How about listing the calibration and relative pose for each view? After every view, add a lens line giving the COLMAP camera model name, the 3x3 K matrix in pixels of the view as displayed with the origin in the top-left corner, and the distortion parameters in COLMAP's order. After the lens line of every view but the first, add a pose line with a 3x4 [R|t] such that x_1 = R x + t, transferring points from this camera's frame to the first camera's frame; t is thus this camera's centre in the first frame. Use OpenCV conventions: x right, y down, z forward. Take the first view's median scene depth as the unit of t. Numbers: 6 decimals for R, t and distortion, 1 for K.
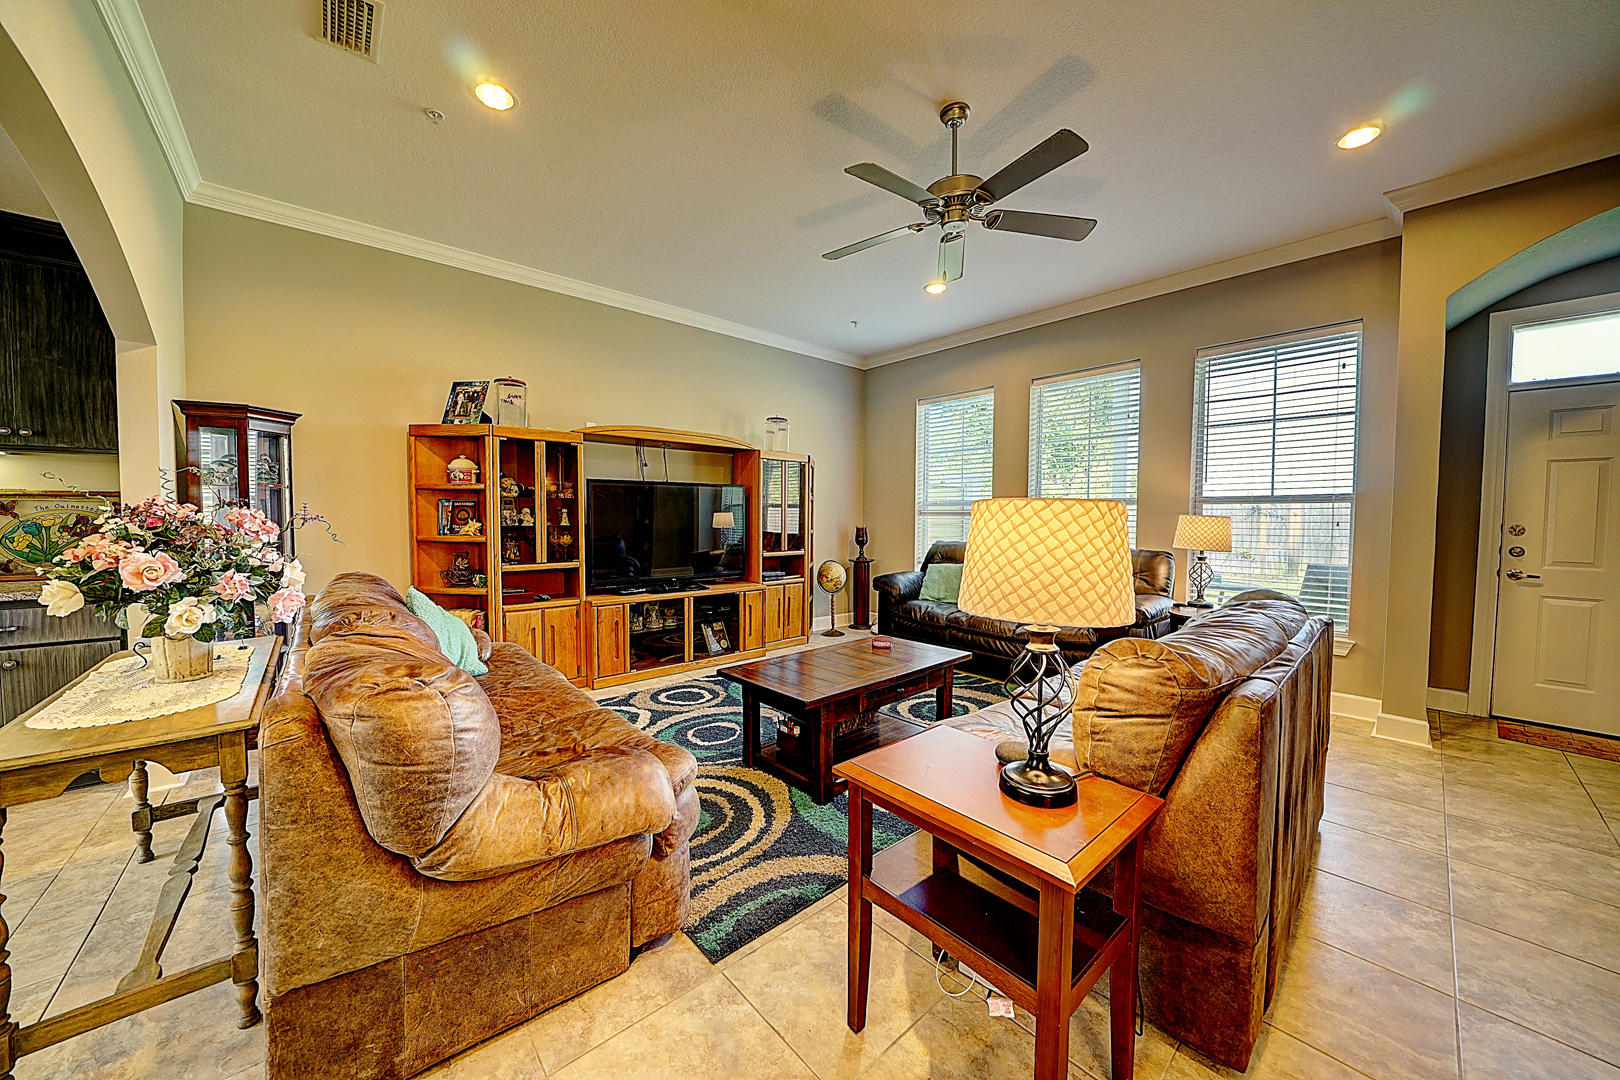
lens RADIAL K [[560.3, 0, 810.0], [0, 560.3, 540.0], [0, 0, 1]] dist [-0.022888, 0.000430]
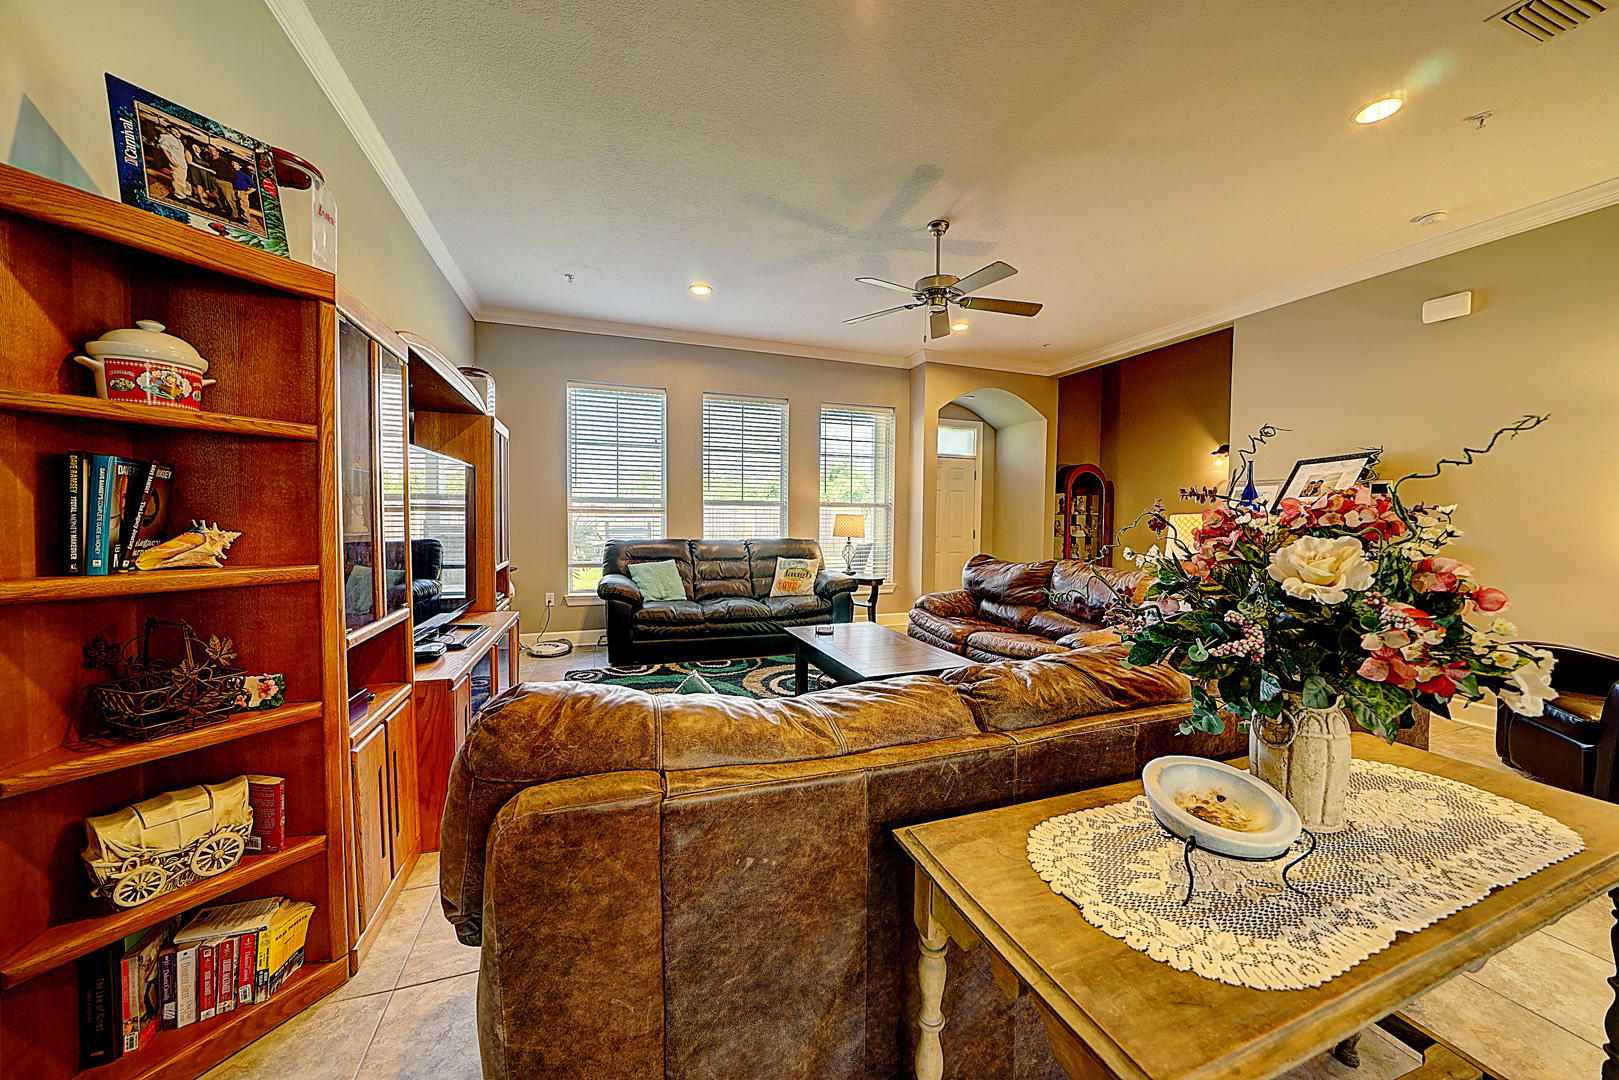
lens RADIAL K [[560.0, 0, 809.5], [0, 560.0, 540.0], [0, 0, 1]] dist [-0.022888, 0.000430]
pose [[0.366452, -0.038034, 0.929659, -0.722837], [0.030536, 0.999118, 0.028839, -0.022059], [-0.929936, 0.017820, 0.367290, 0.492448]]
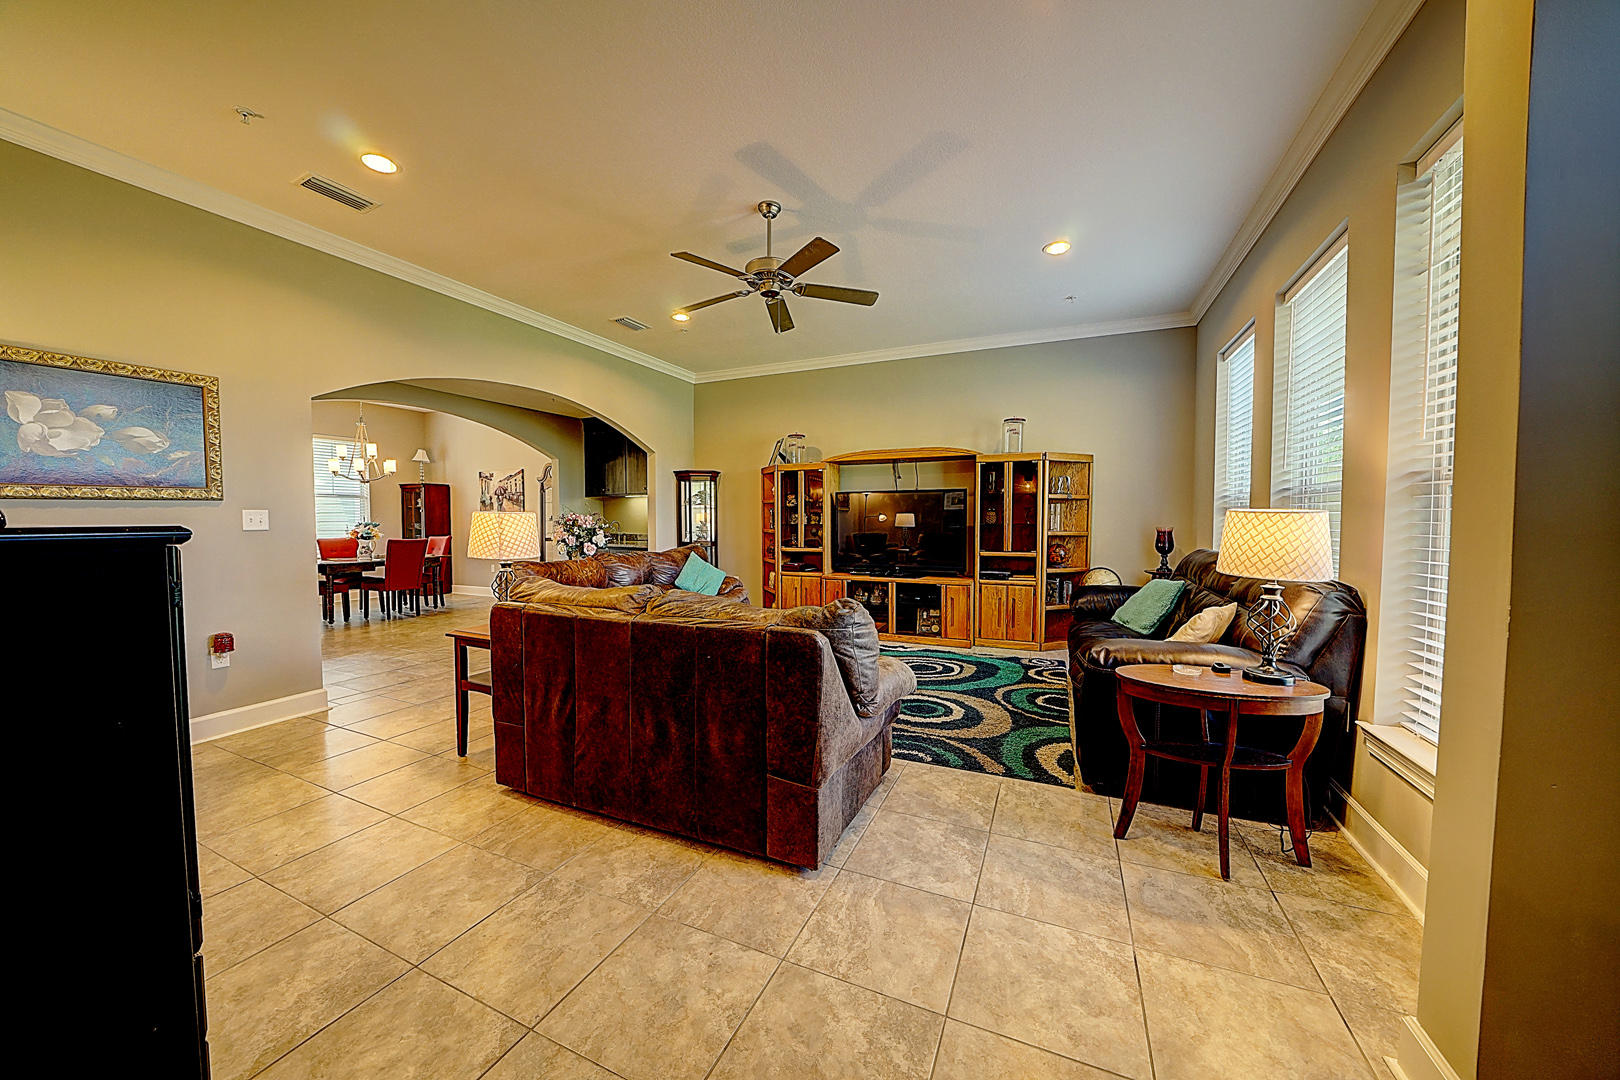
lens RADIAL K [[560.3, 0, 810.0], [0, 560.3, 540.0], [0, 0, 1]] dist [-0.022888, 0.000430]
pose [[0.412607, 0.032357, -0.910334, 0.941413], [-0.035082, 0.999192, 0.019615, -0.011302], [0.910233, 0.023843, 0.413409, 0.344952]]
